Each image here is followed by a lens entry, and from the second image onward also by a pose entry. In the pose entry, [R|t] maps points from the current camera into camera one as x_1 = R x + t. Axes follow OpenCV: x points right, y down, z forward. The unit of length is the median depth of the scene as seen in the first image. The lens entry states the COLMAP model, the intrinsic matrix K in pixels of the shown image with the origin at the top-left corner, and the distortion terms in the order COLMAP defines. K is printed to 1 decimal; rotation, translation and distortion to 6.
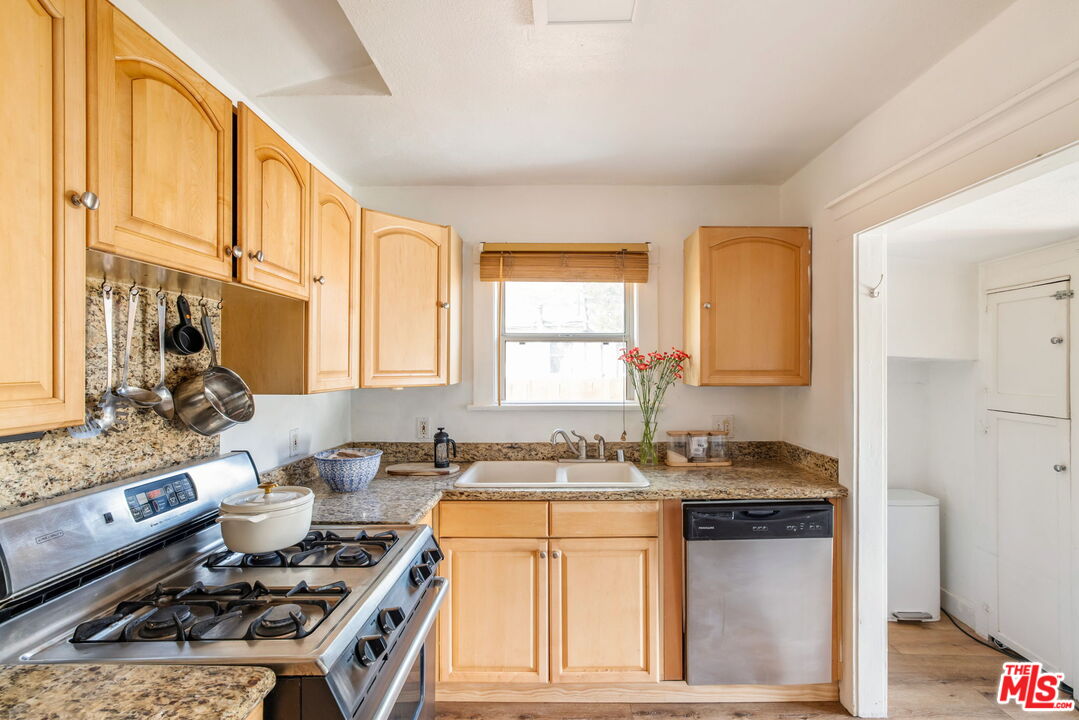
lens RADIAL K [[491.7, 0, 560.4], [0, 491.7, 370.6], [0, 0, 1]] dist [-0.015795, 0.015893]
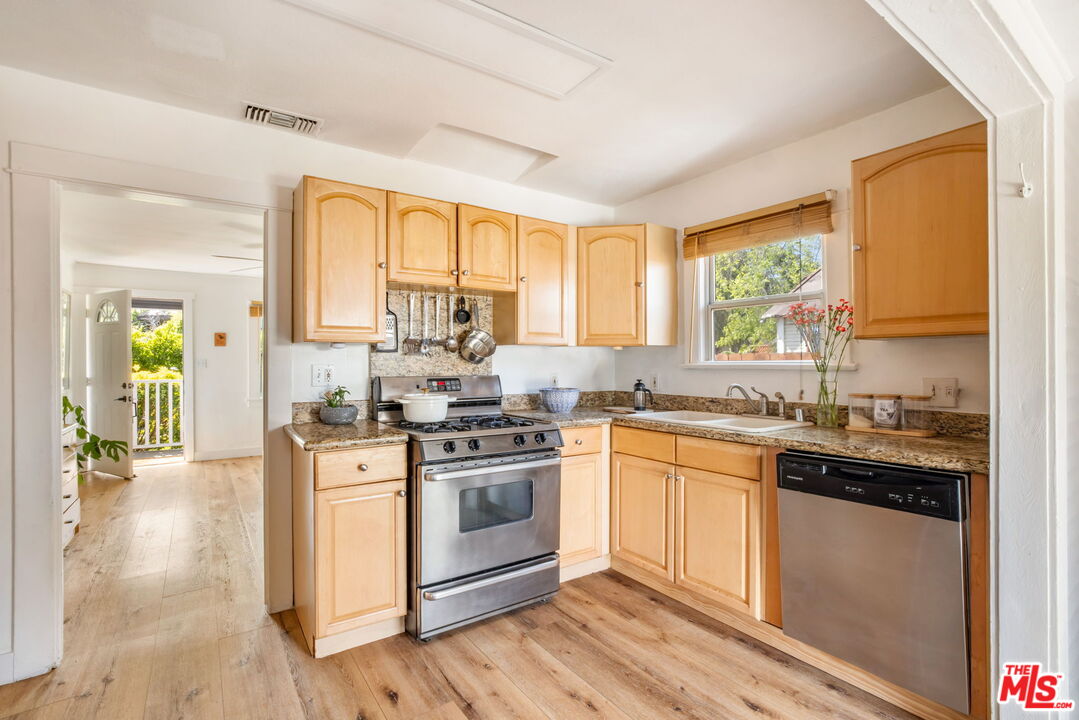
lens RADIAL K [[483.8, 0, 540.1], [0, 483.8, 363.3], [0, 0, 1]] dist [-0.009105, 0.000153]
pose [[0.593325, 0.003827, -0.804954, 0.710425], [-0.005091, 0.999987, 0.001002, 0.085551], [0.804947, 0.003504, 0.593337, 0.015963]]
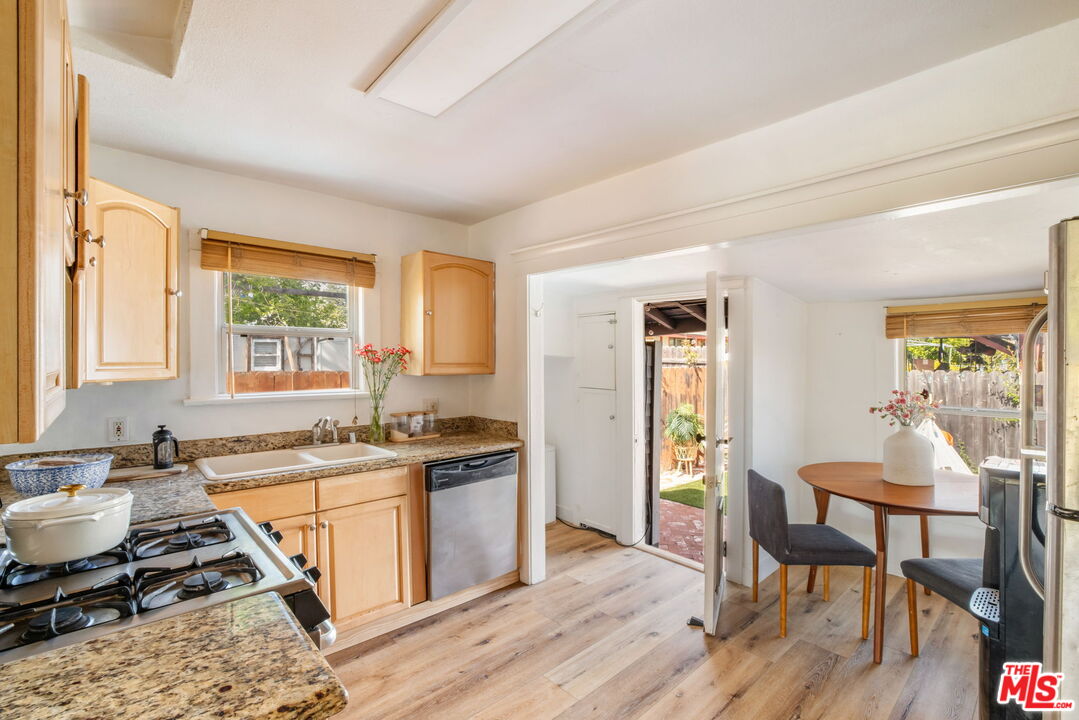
lens RADIAL K [[483.8, 0, 540.1], [0, 483.8, 363.3], [0, 0, 1]] dist [-0.009105, 0.000153]
pose [[0.753352, 0.002108, 0.657614, -0.344932], [0.000494, 0.999993, -0.003771, 0.005027], [-0.657617, 0.003166, 0.753346, -0.159678]]
